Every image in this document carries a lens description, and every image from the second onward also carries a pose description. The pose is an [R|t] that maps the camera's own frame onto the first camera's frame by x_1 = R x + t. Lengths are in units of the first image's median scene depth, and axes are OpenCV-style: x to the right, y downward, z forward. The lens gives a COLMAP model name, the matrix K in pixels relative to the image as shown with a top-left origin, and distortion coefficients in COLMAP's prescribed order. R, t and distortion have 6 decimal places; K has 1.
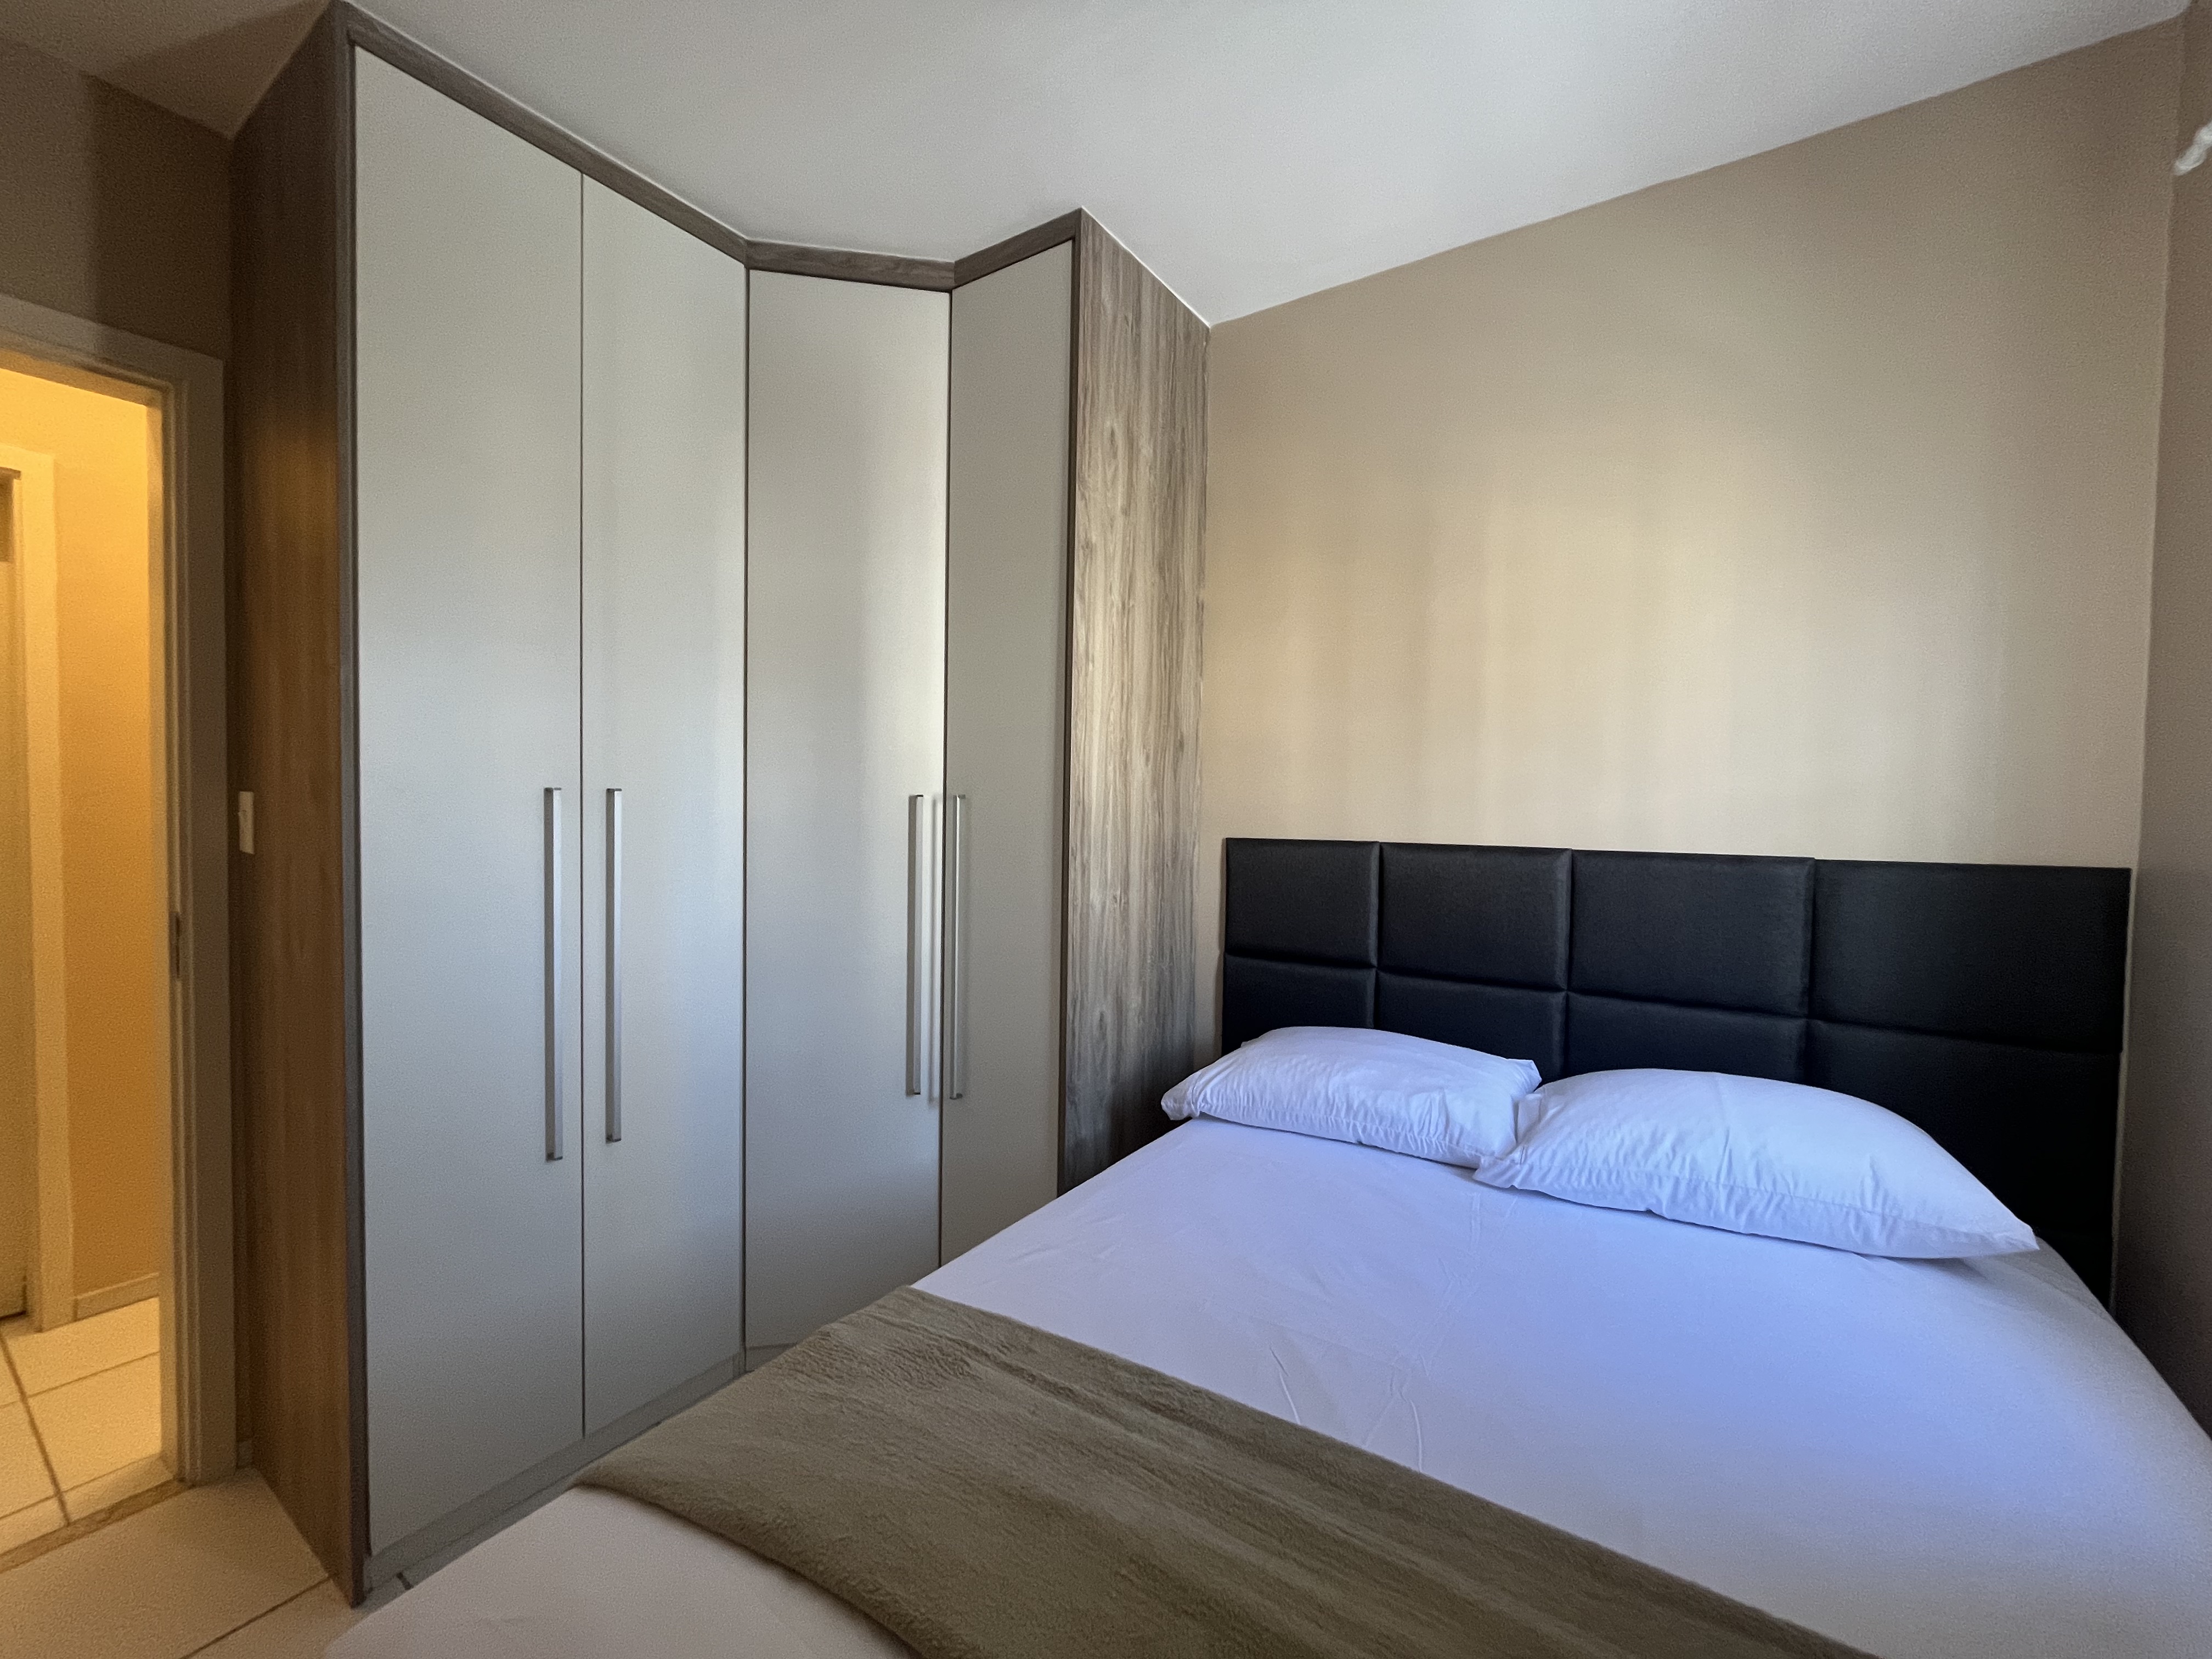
lens RADIAL K [[897.9, 0, 1102.9], [0, 897.9, 829.0], [0, 0, 1]] dist [0.000555, -0.001366]
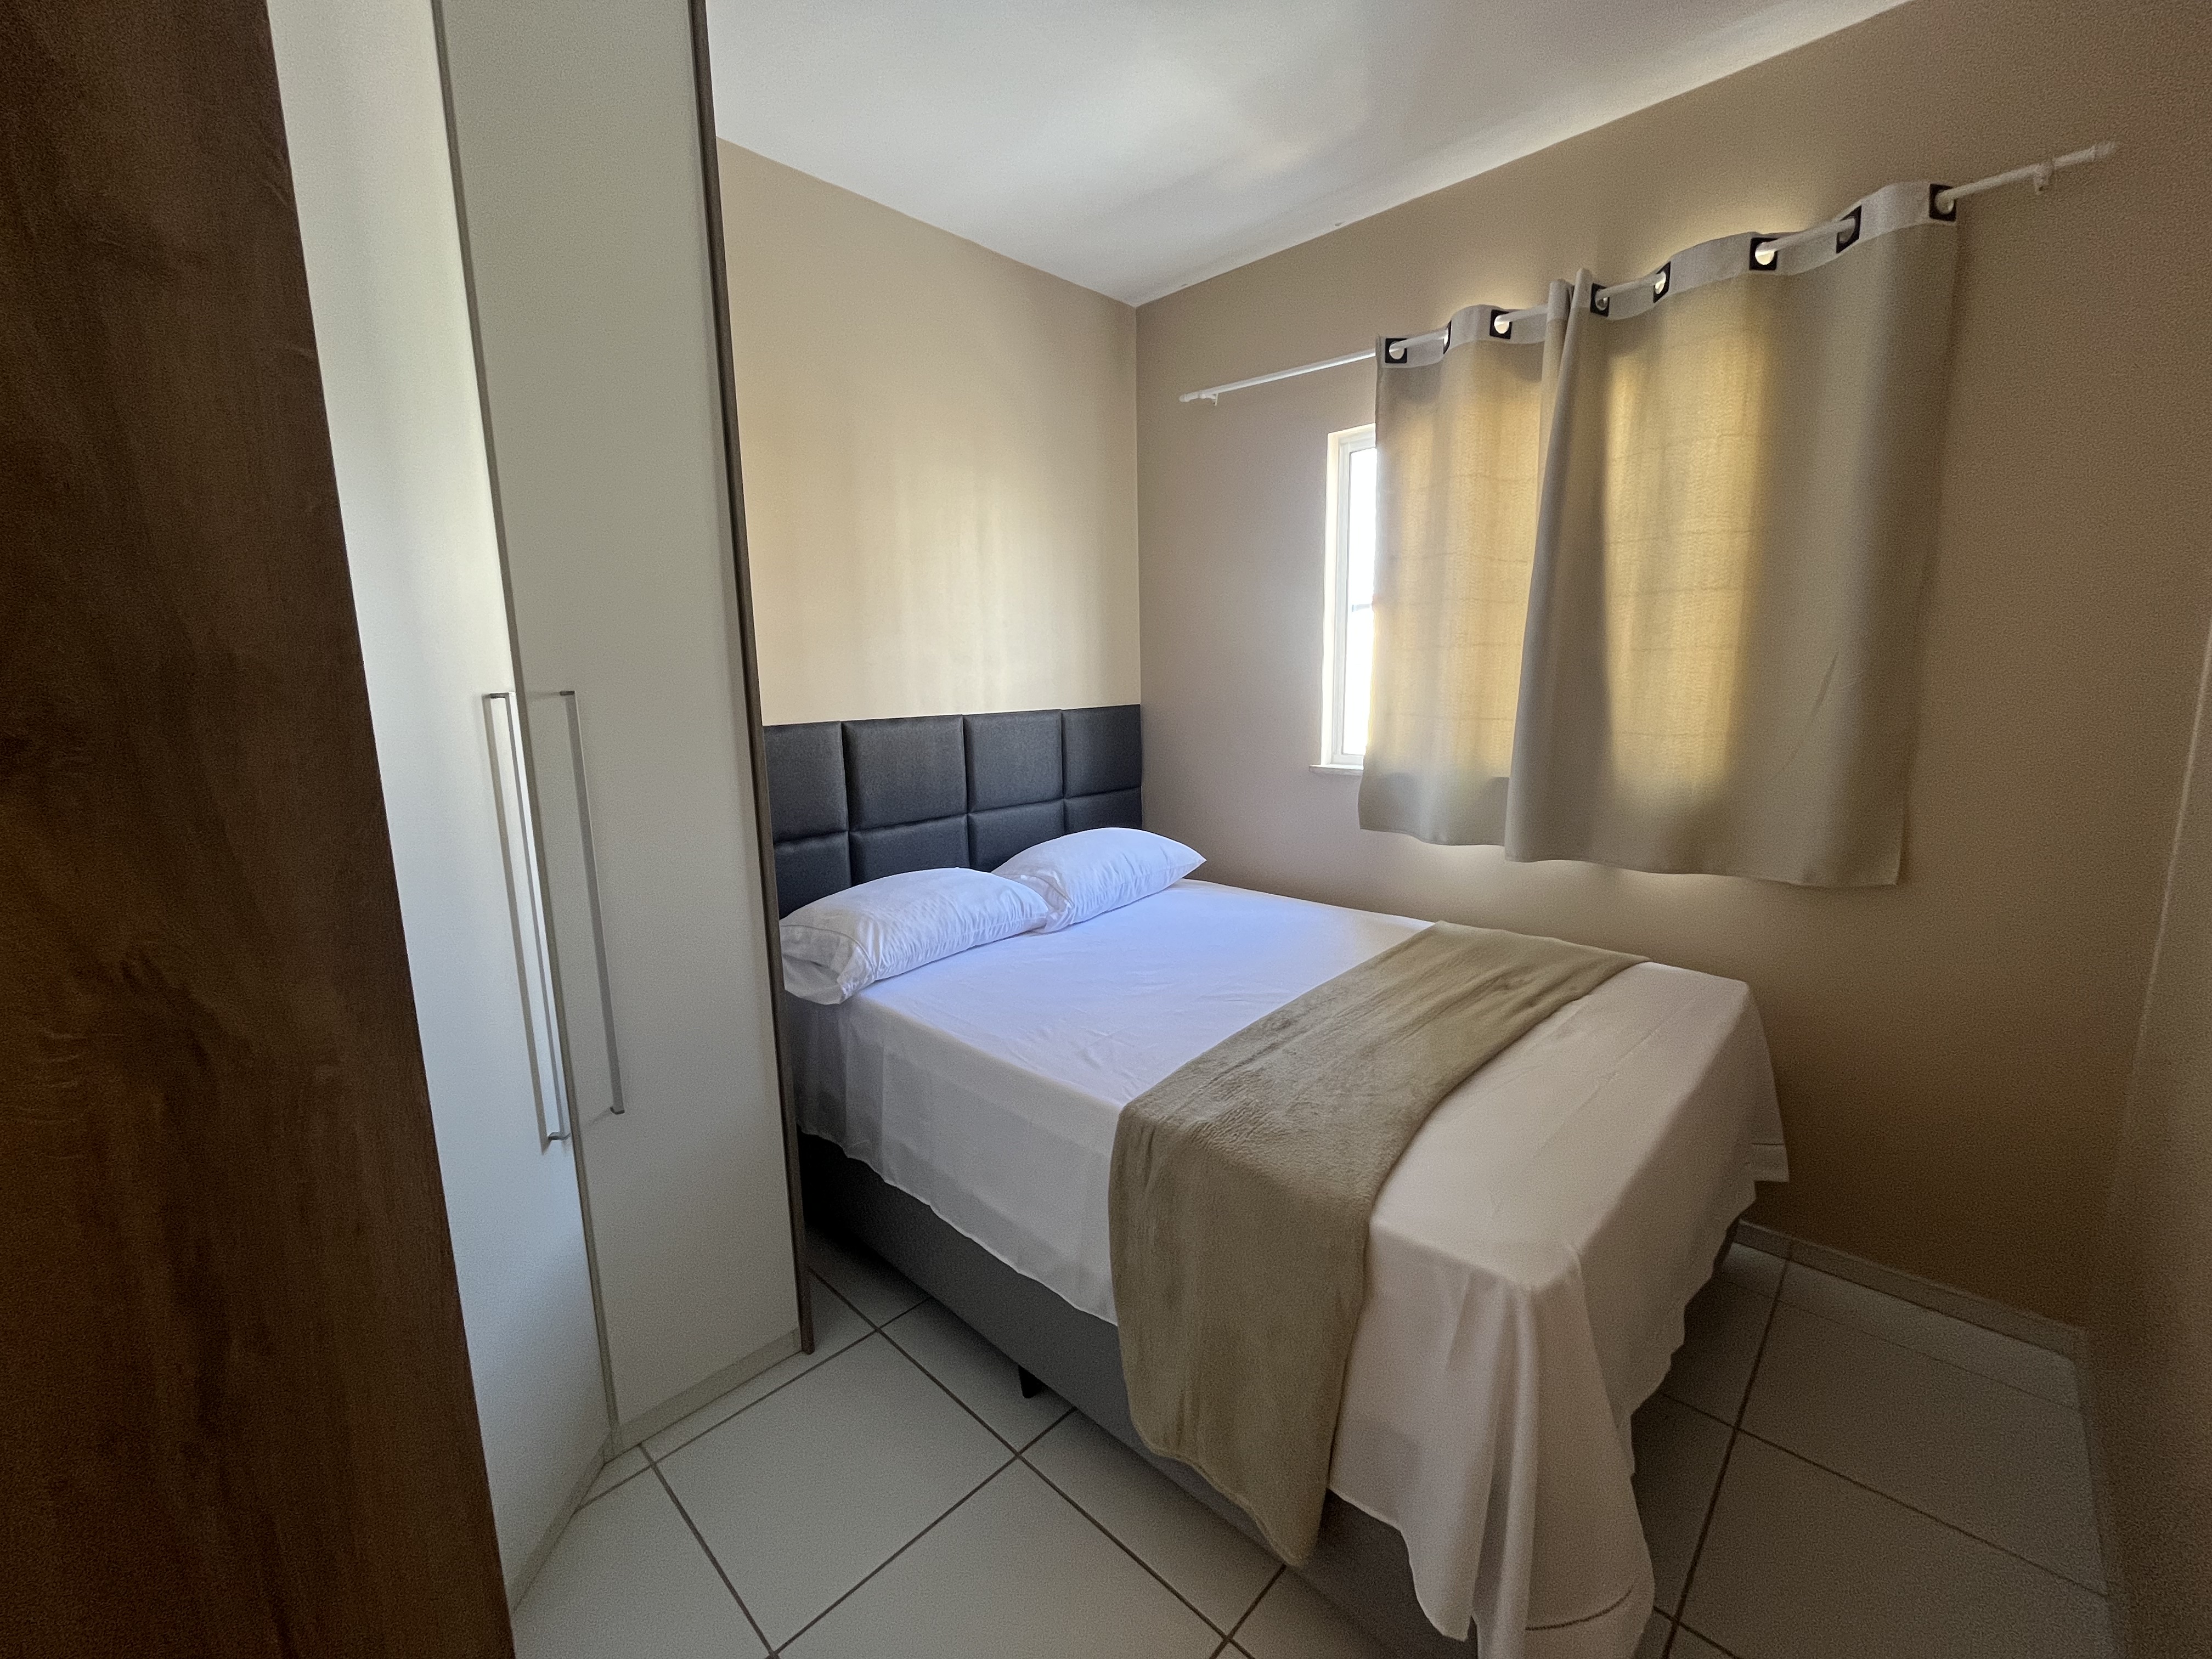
lens RADIAL K [[897.9, 0, 1102.9], [0, 897.9, 825.9], [0, 0, 1]] dist [0.000555, -0.001366]
pose [[0.179859, -0.176103, 0.967801, -0.941888], [0.053439, 0.984141, 0.169145, -0.036828], [-0.982240, 0.021296, 0.186418, 0.579175]]
